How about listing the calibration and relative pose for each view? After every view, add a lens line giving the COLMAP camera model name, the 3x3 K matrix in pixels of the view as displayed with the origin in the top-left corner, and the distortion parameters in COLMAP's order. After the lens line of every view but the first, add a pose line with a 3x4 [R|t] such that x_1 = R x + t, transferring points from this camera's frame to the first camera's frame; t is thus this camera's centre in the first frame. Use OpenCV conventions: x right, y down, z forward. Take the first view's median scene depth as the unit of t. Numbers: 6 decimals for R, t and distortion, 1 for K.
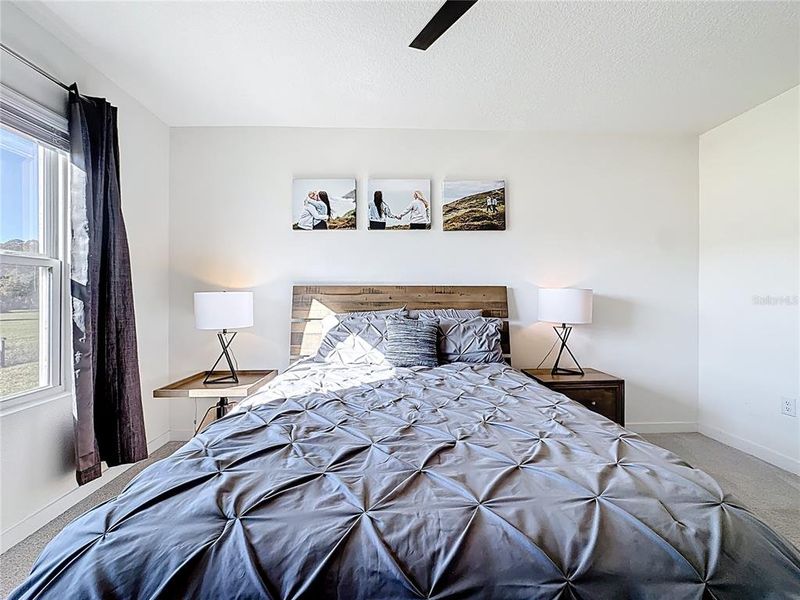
lens RADIAL K [[330.4, 0, 397.9], [0, 330.4, 298.0], [0, 0, 1]] dist [-0.038827, 0.012893]
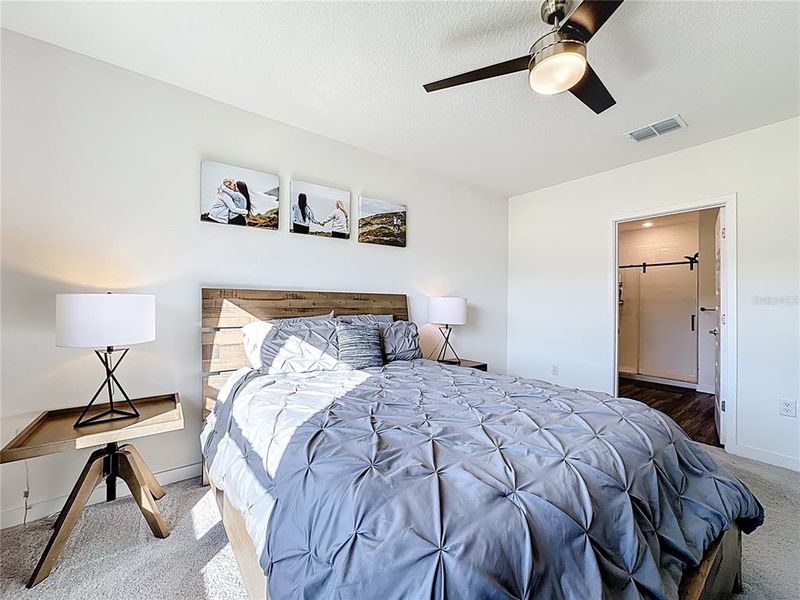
lens RADIAL K [[330.4, 0, 375.1], [0, 330.4, 300.3], [0, 0, 1]] dist [-0.038827, 0.012893]
pose [[0.828582, 0.013601, 0.559703, -0.424279], [-0.007249, 0.999882, -0.013567, 0.001007], [-0.559821, 0.007184, 0.828582, 0.078859]]
